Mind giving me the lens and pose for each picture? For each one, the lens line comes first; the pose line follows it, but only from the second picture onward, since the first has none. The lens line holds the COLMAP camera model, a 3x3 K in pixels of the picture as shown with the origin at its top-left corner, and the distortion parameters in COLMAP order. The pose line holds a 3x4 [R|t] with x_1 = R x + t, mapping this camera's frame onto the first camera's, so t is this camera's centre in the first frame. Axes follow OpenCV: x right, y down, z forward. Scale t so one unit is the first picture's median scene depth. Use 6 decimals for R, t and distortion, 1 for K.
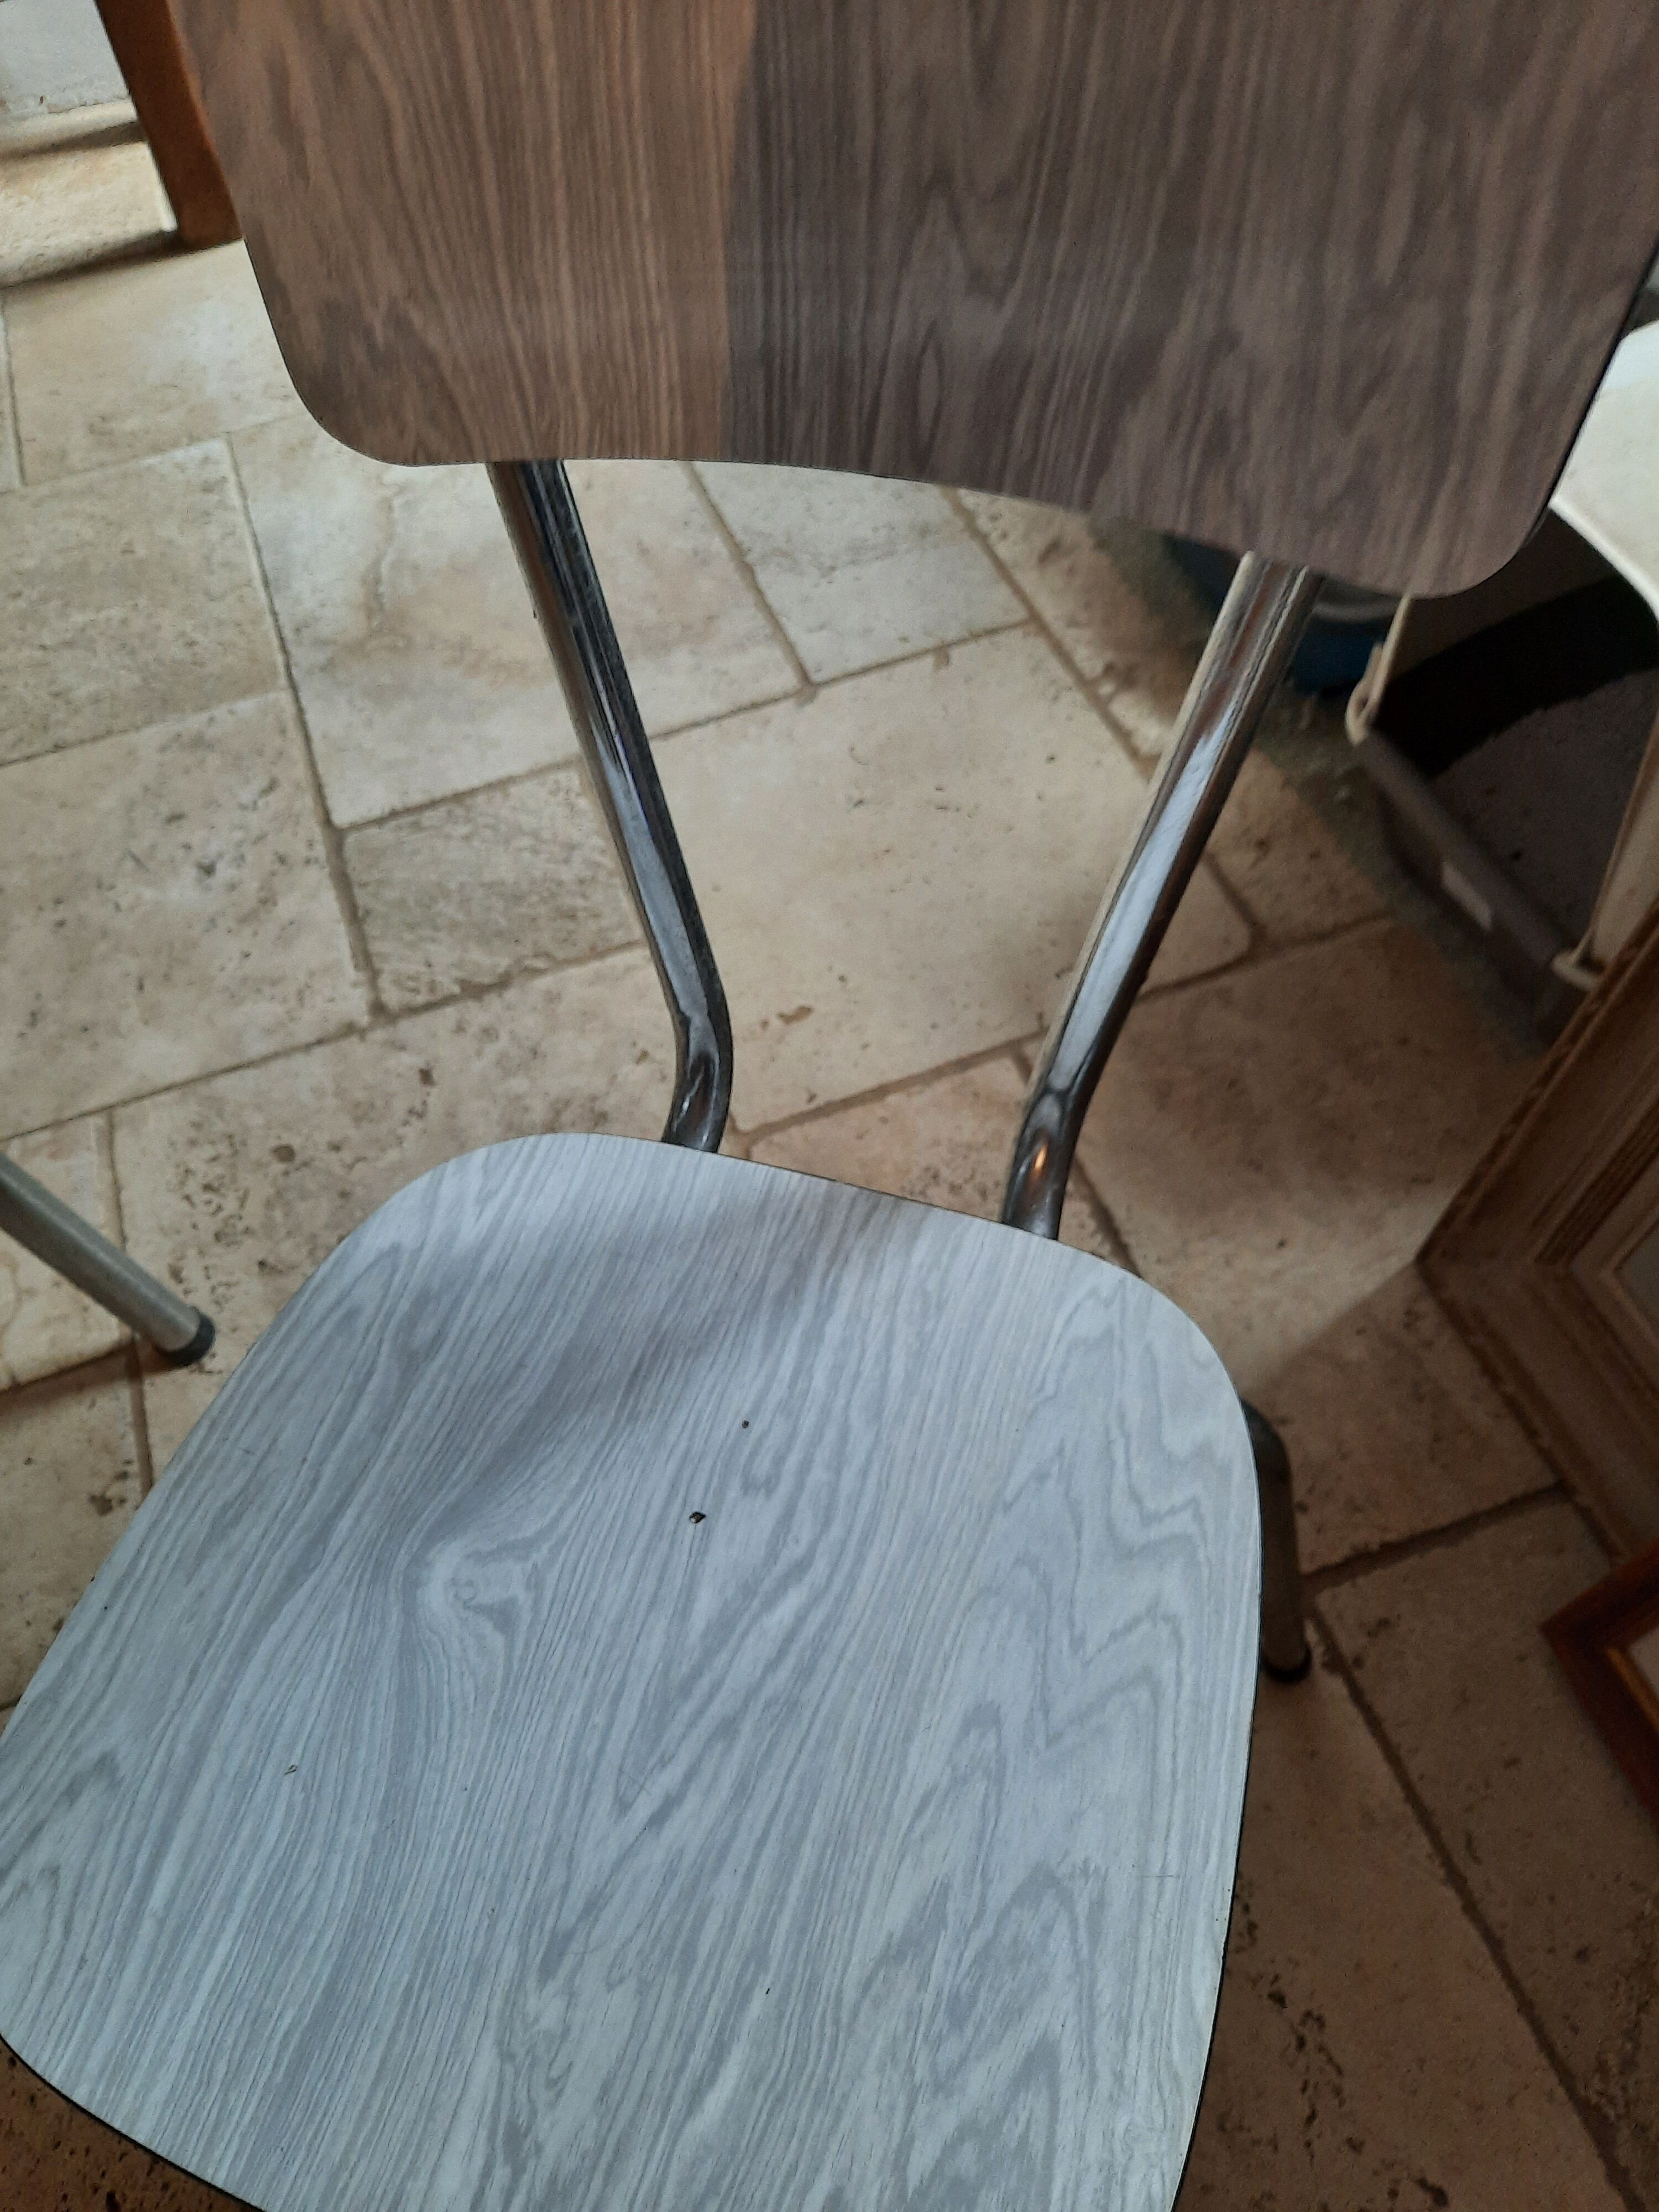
lens RADIAL K [[1640.6, 0, 810.0], [0, 1640.6, 1070.3], [0, 0, 1]] dist [0.041433, -0.042501]
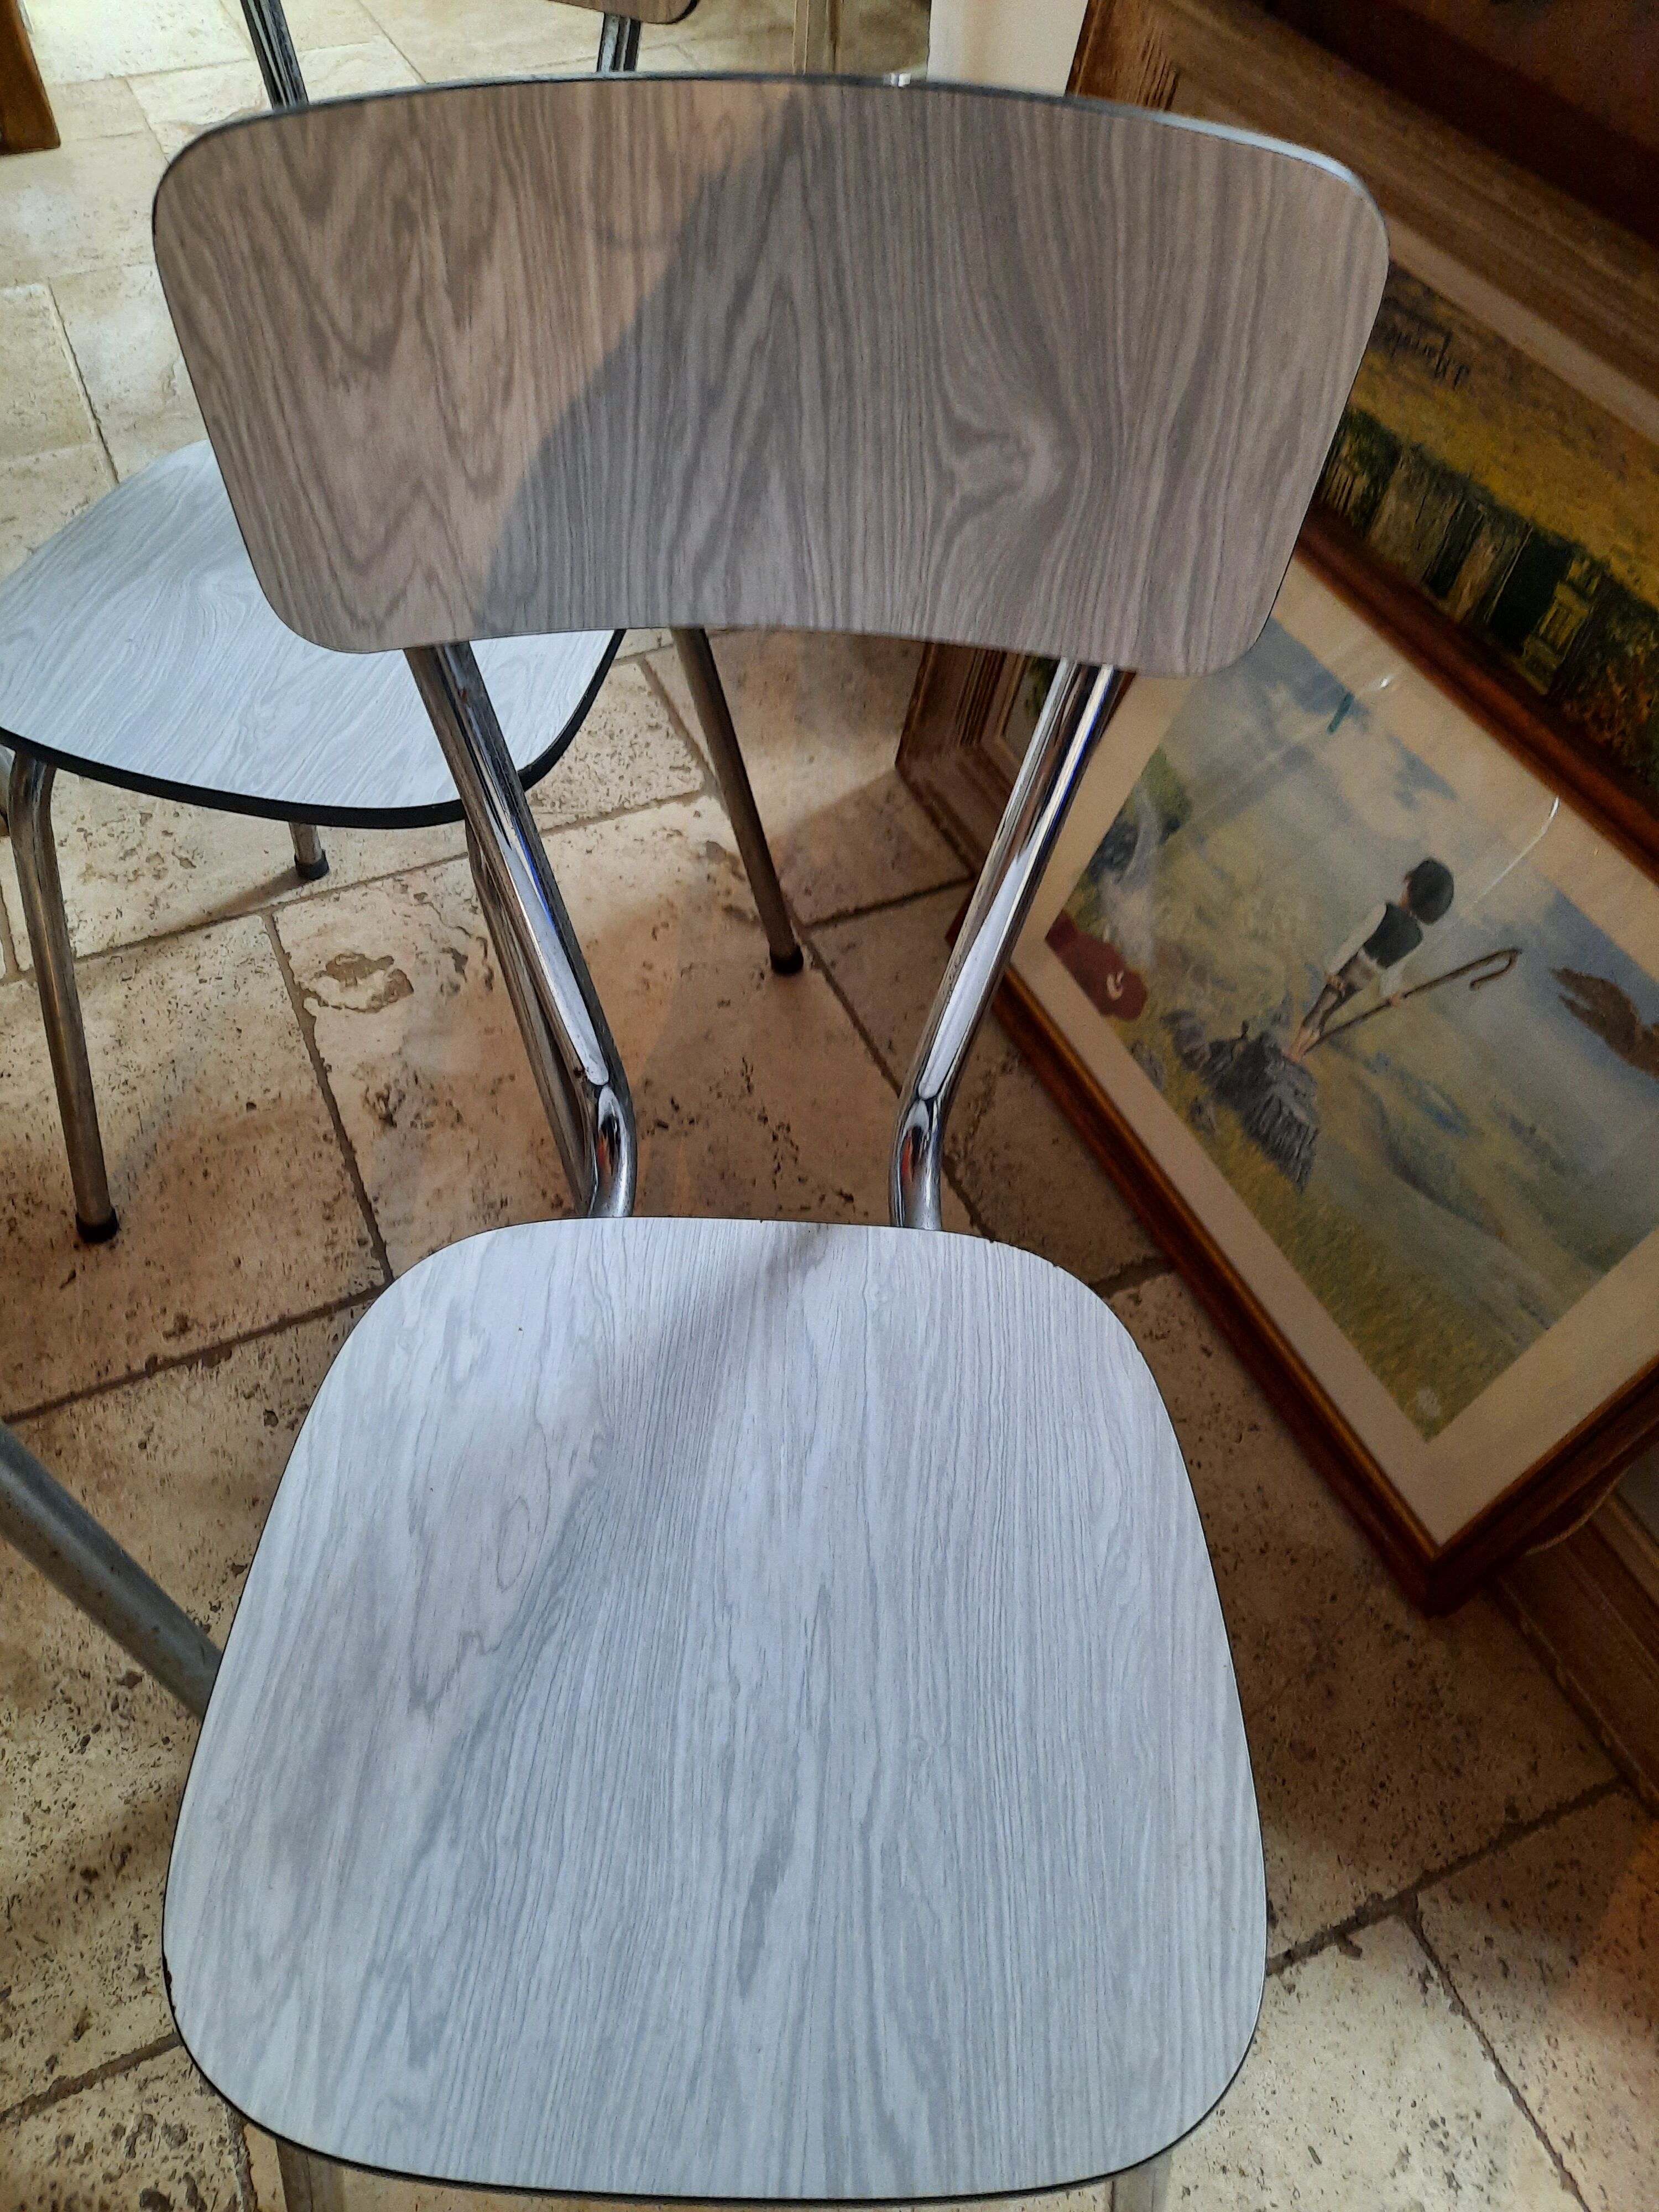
lens RADIAL K [[1609.8, 0, 808.6], [0, 1609.8, 1113.2], [0, 0, 1]] dist [0.032991, -0.040107]
pose [[0.992550, -0.006247, 0.121679, 0.106584], [0.010920, 0.999227, -0.037775, 0.476231], [-0.121349, 0.038822, 0.991850, -0.421013]]
